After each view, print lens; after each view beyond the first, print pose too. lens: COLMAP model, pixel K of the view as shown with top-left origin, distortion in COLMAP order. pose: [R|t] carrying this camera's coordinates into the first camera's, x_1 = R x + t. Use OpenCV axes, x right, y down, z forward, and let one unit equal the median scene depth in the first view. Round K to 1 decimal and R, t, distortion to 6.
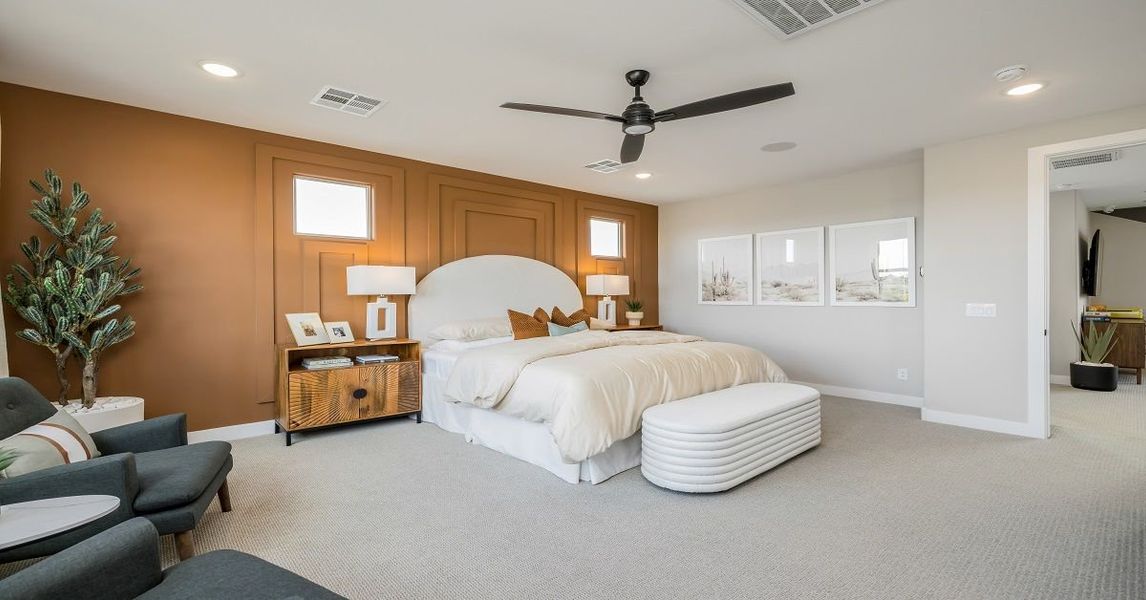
lens RADIAL K [[488.7, 0, 561.8], [0, 488.7, 298.6], [0, 0, 1]] dist [0.000513, 0.000083]
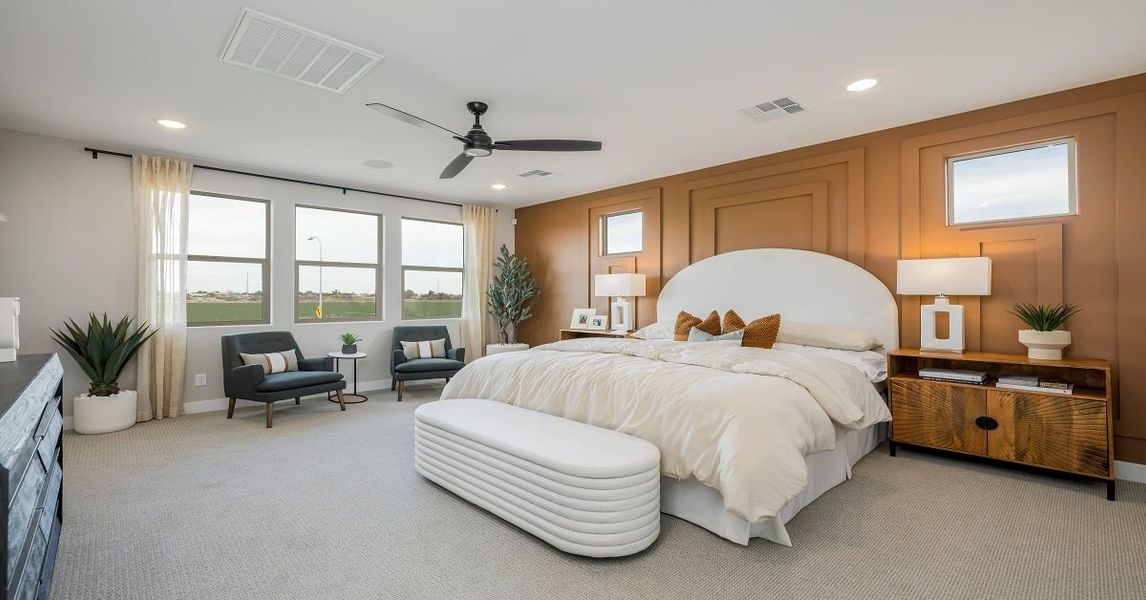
lens RADIAL K [[488.7, 0, 561.8], [0, 488.7, 298.6], [0, 0, 1]] dist [0.000513, 0.000083]
pose [[0.042541, 0.003477, -0.999089, 0.777601], [-0.003369, 0.999989, 0.003336, -0.004296], [0.999089, 0.003224, 0.042552, 0.680610]]
